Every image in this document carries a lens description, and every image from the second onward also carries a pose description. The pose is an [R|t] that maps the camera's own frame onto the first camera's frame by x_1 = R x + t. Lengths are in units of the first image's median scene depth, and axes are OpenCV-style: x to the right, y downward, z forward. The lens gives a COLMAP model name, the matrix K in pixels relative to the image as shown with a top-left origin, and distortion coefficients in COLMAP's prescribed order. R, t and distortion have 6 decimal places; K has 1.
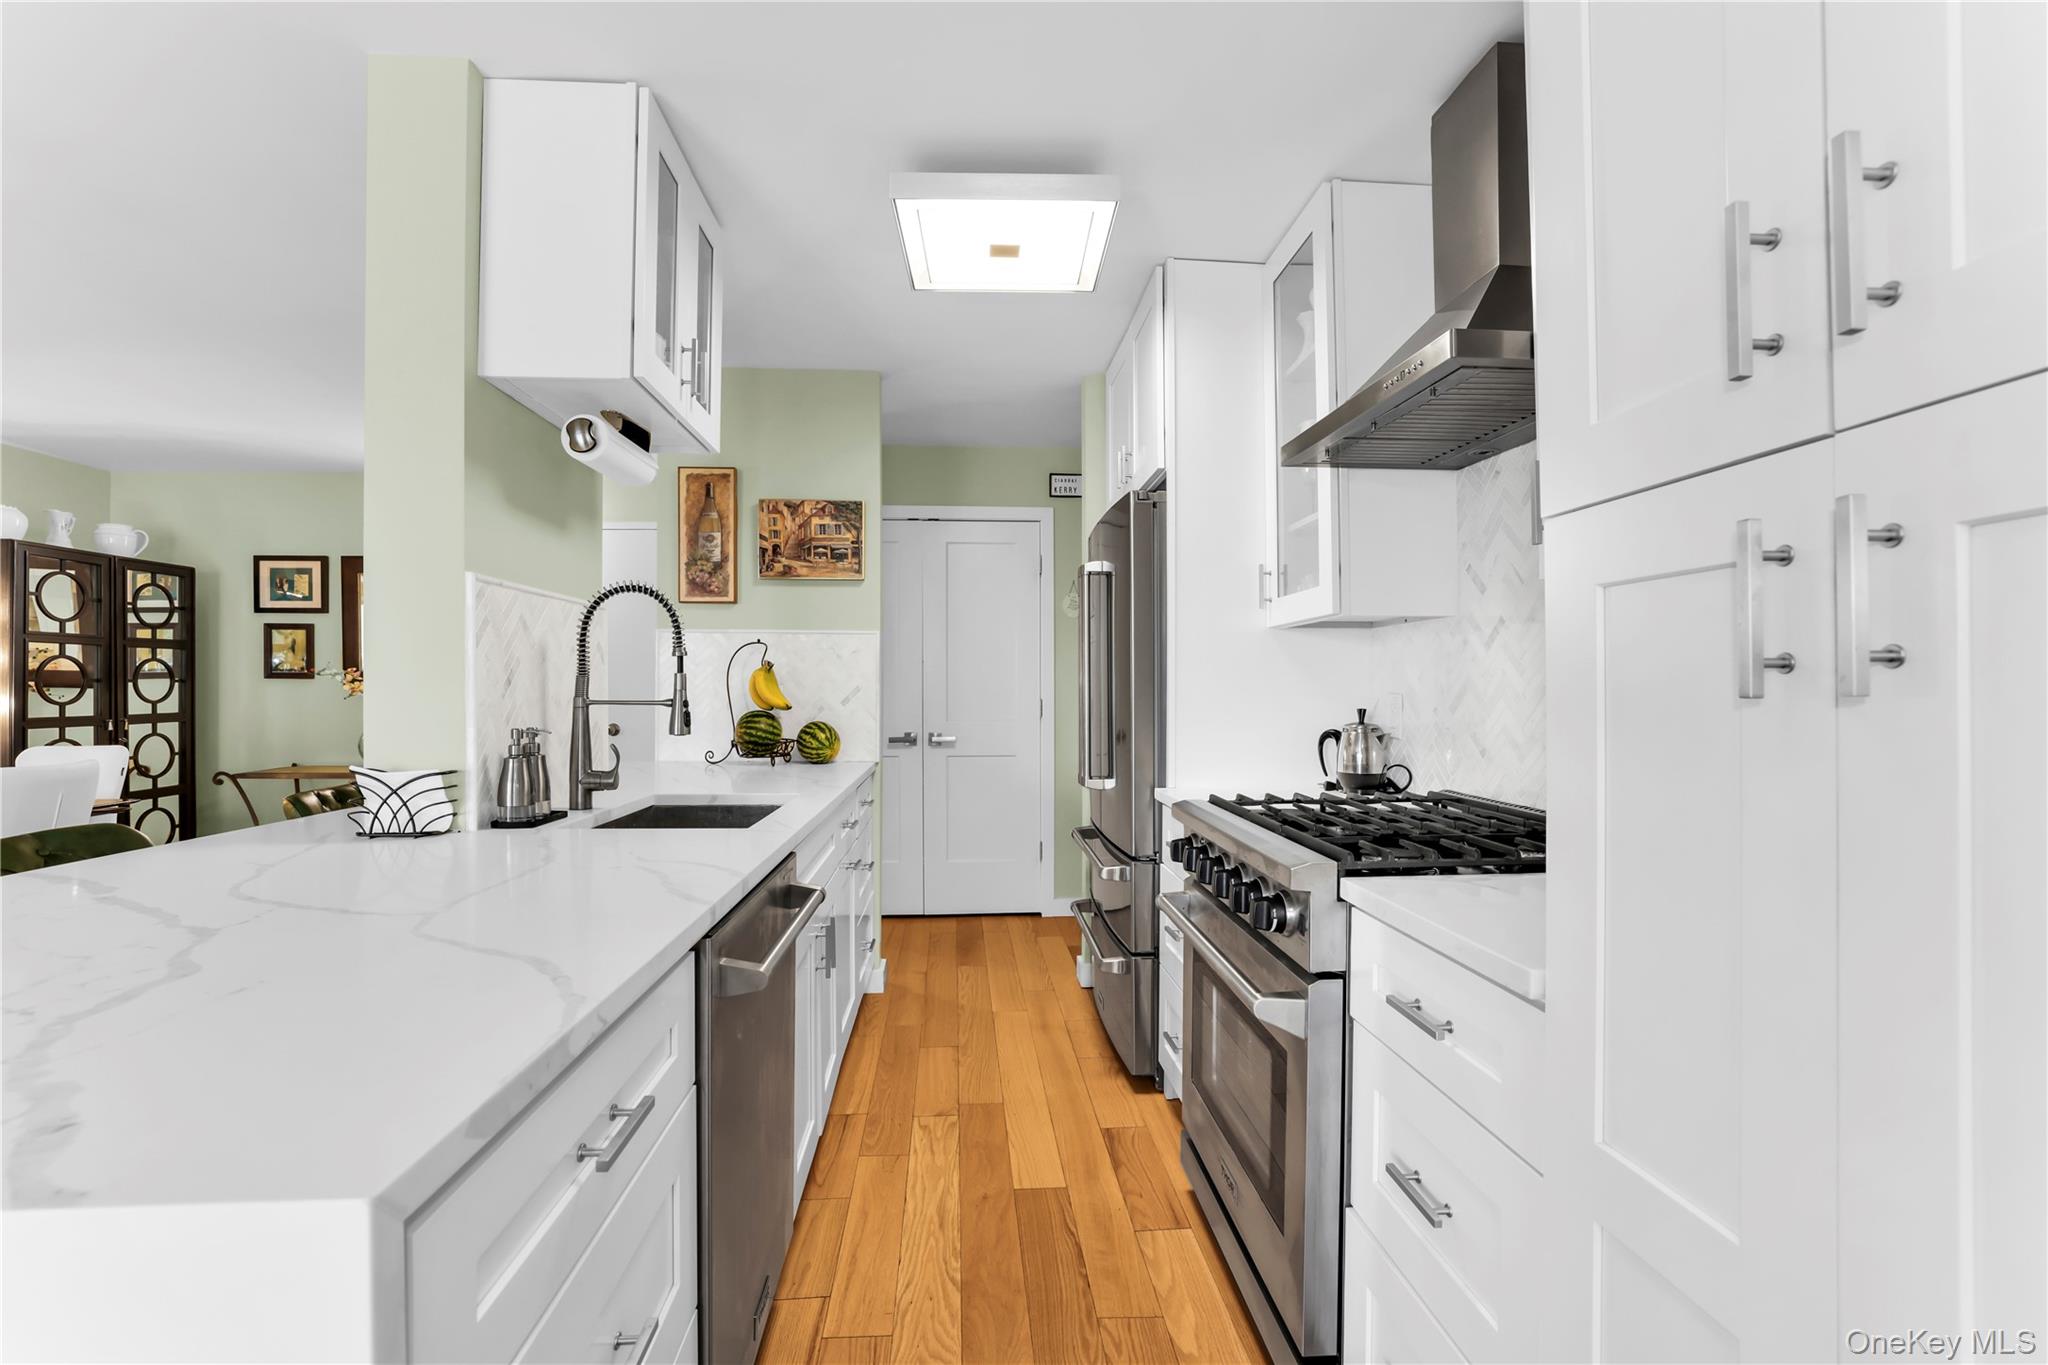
lens RADIAL K [[894.6, 0, 1022.8], [0, 894.6, 688.8], [0, 0, 1]] dist [-0.051565, 0.020254]
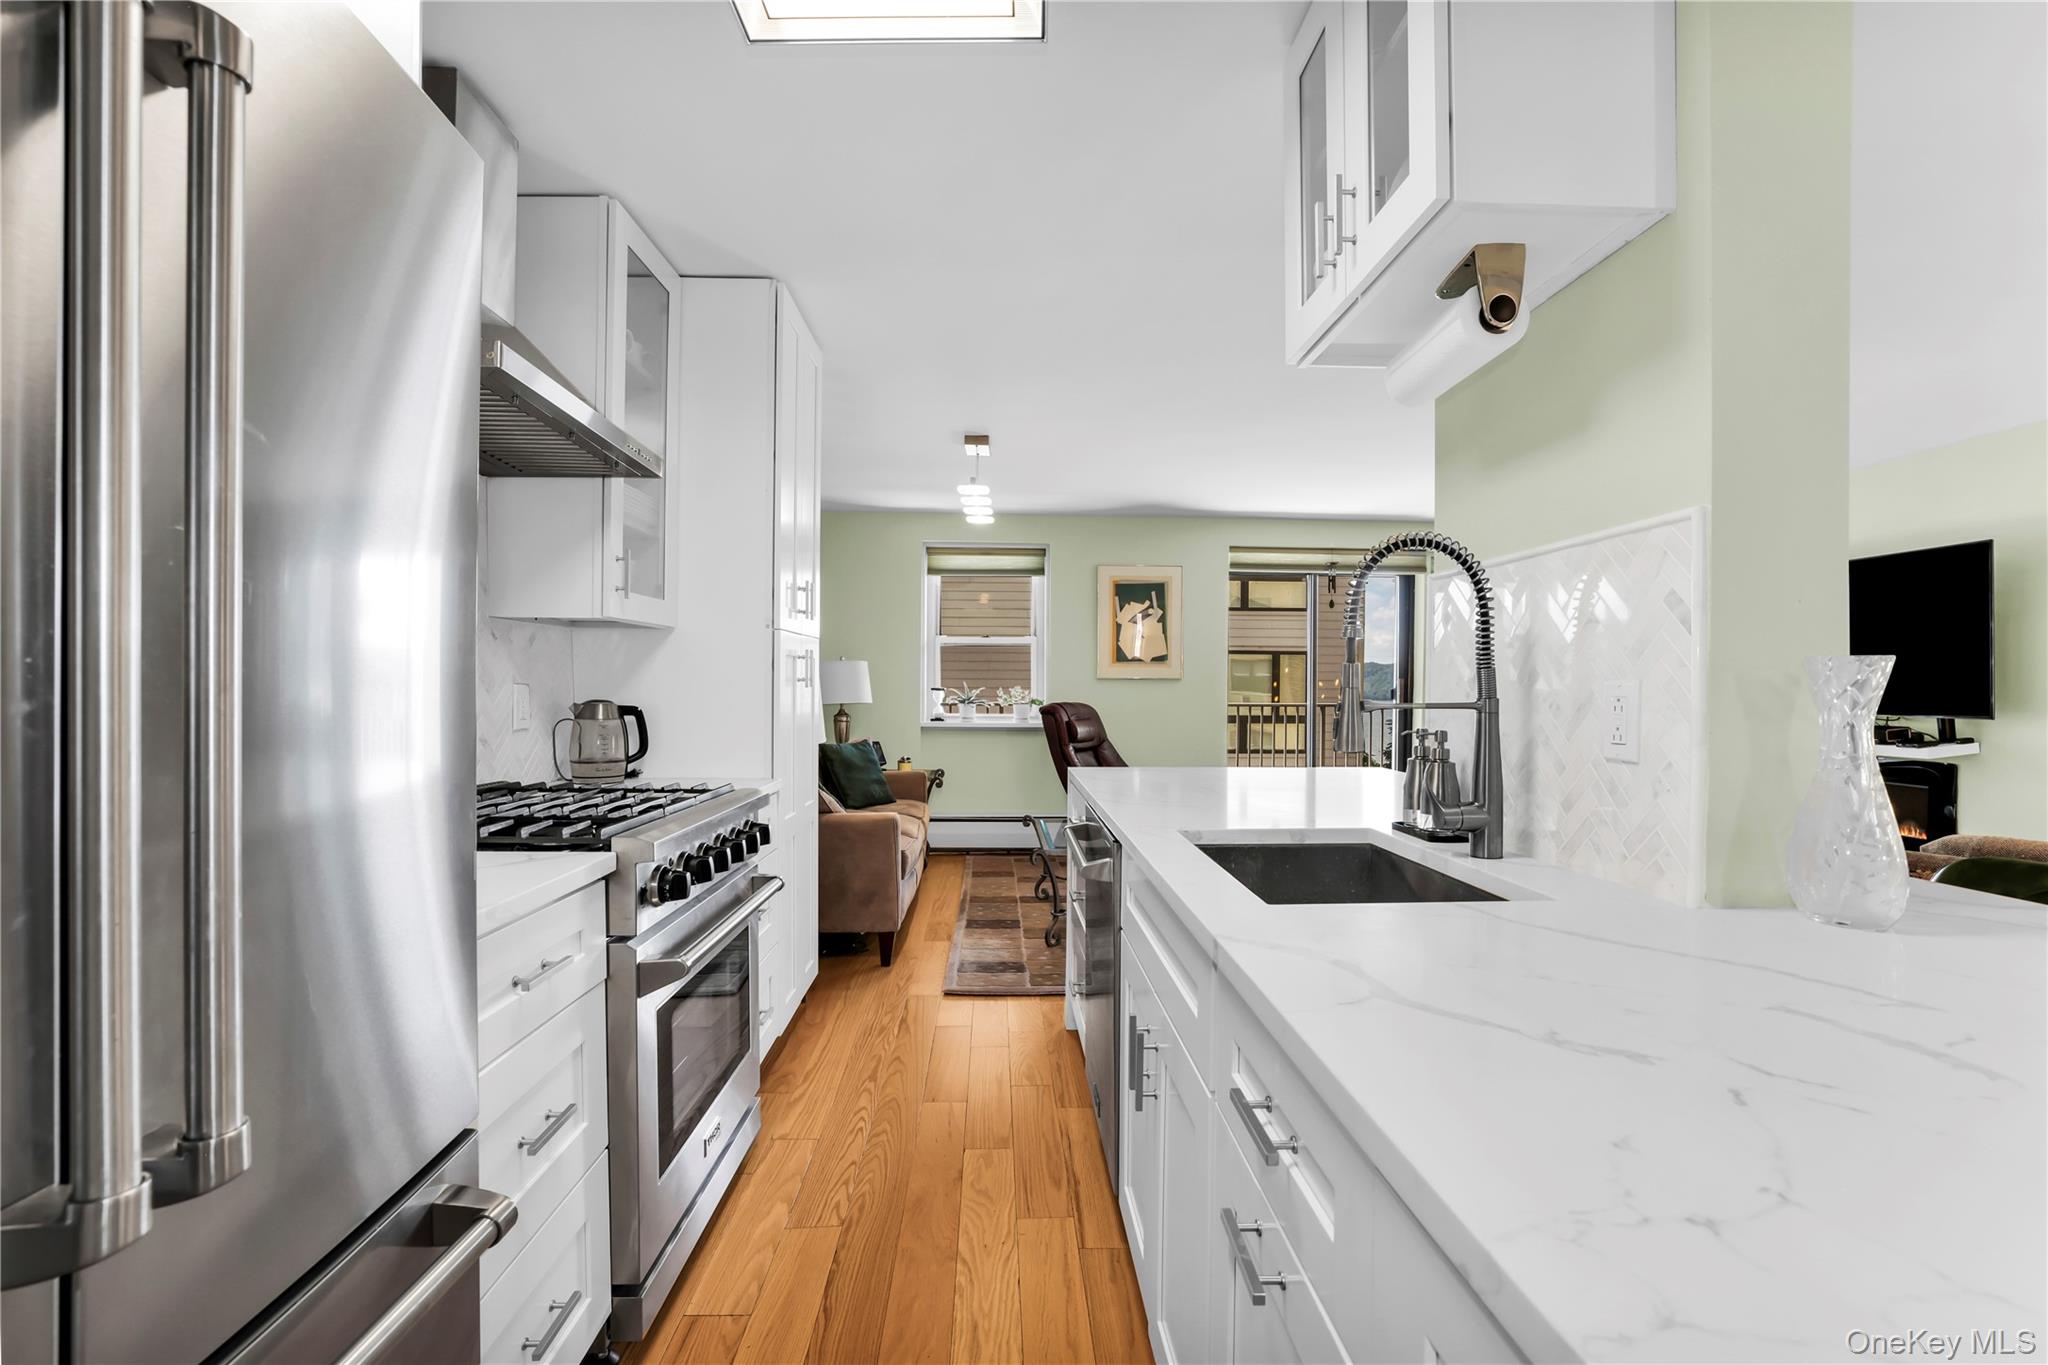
lens RADIAL K [[894.6, 0, 1022.8], [0, 894.6, 688.8], [0, 0, 1]] dist [-0.051565, 0.020254]
pose [[-0.999262, -0.003865, 0.038216, -0.096984], [-0.003845, 0.999992, 0.000599, 0.001602], [-0.038218, 0.000451, -0.999269, 1.066356]]
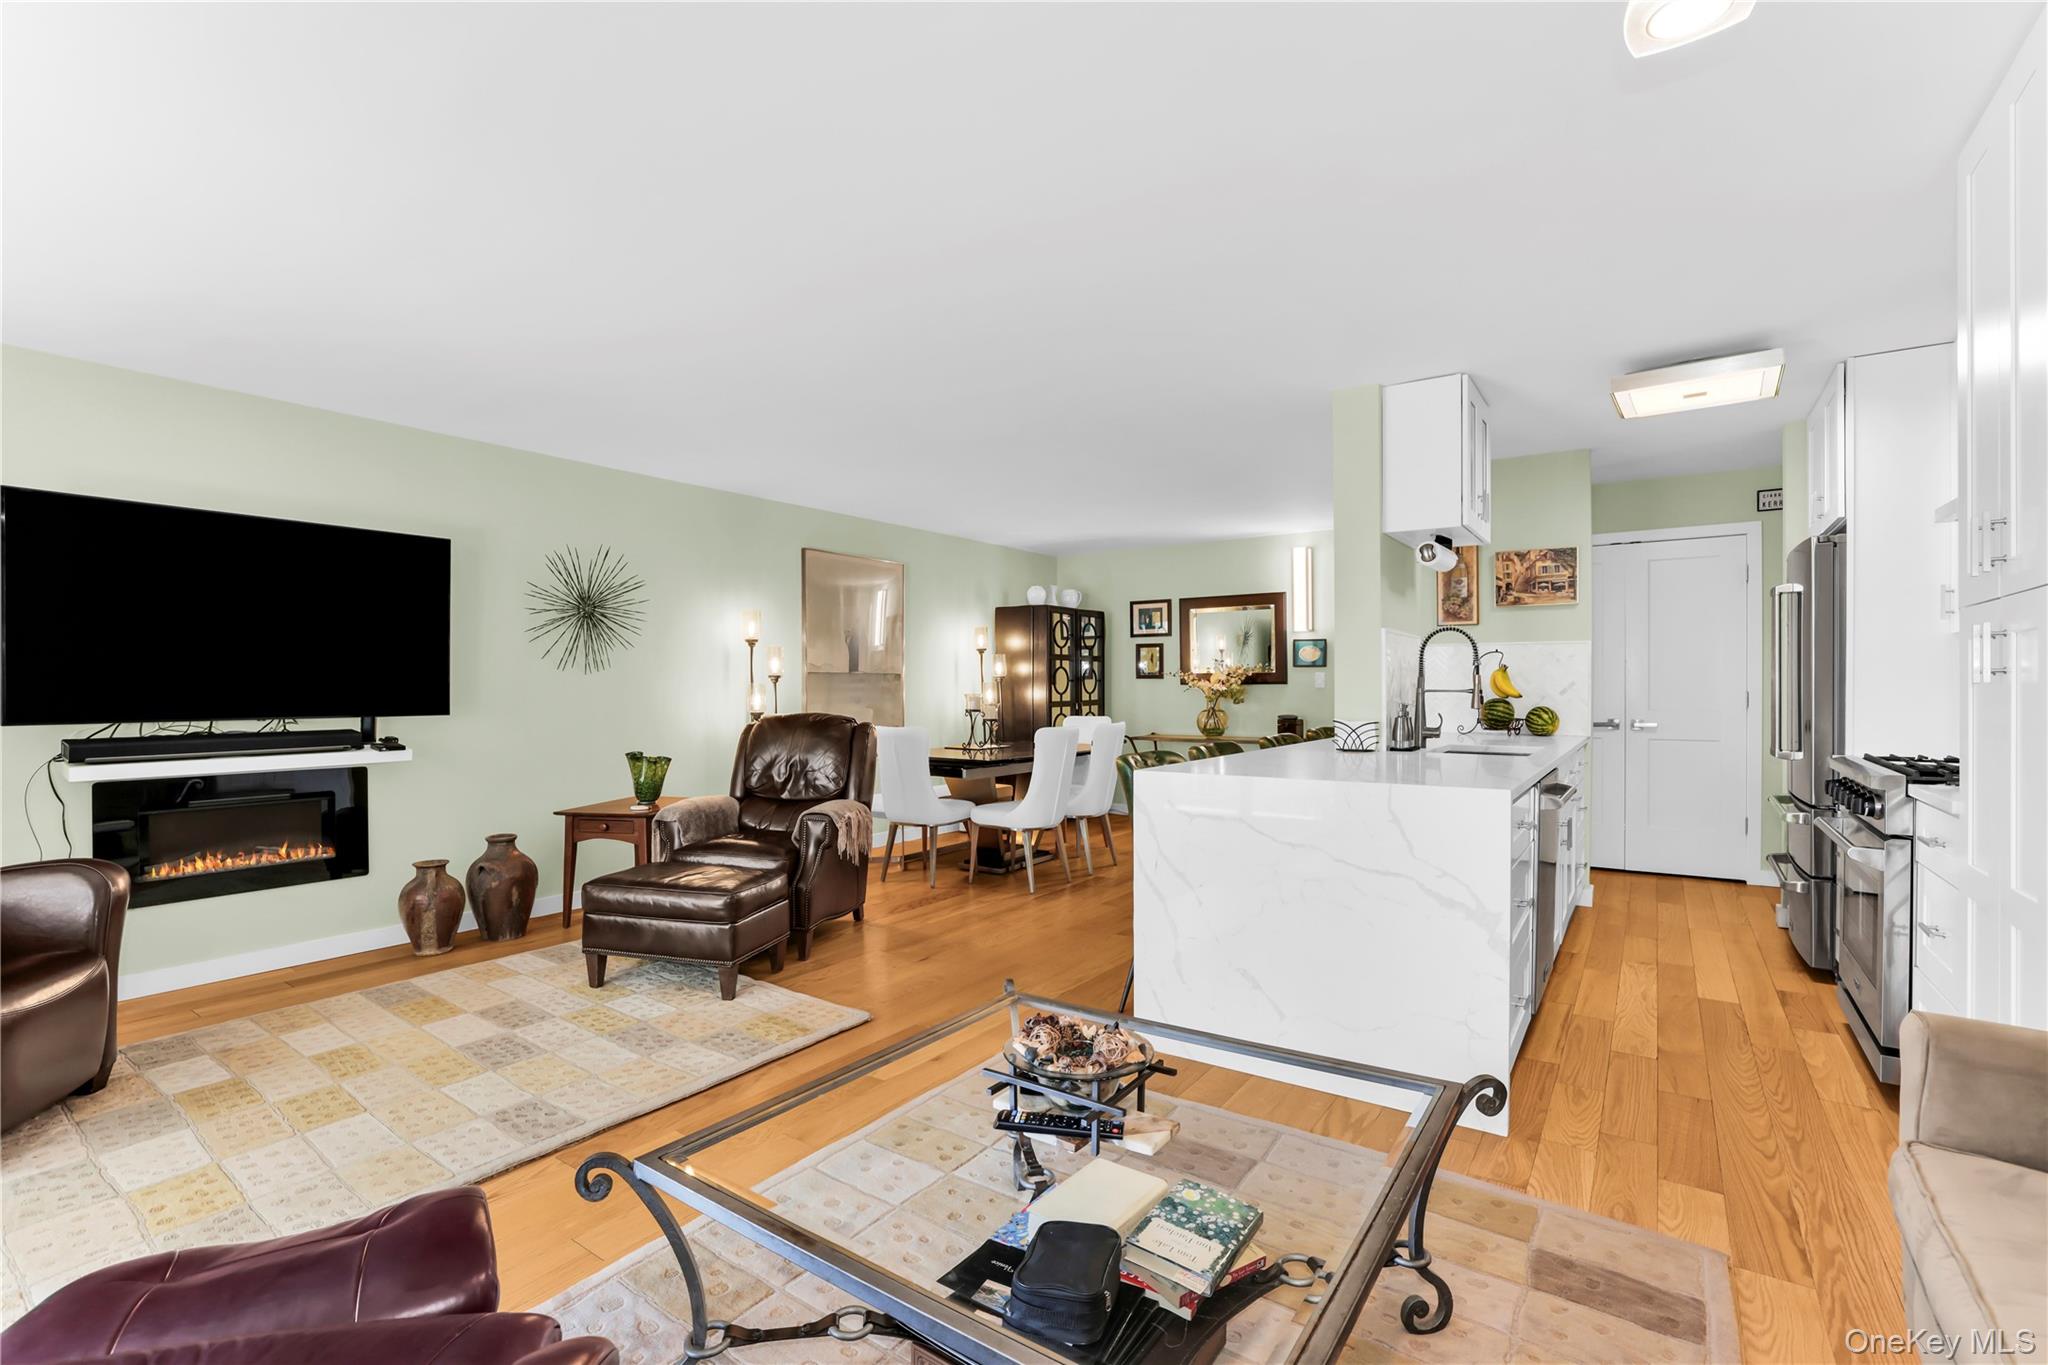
lens RADIAL K [[918.6, 0, 1023.5], [0, 918.6, 696.7], [0, 0, 1]] dist [-0.049145, 0.023452]
pose [[0.772718, 0.004074, -0.634736, 0.048018], [0.004212, 0.999924, 0.011544, 0.000974], [0.634735, -0.011594, 0.772643, -0.643967]]
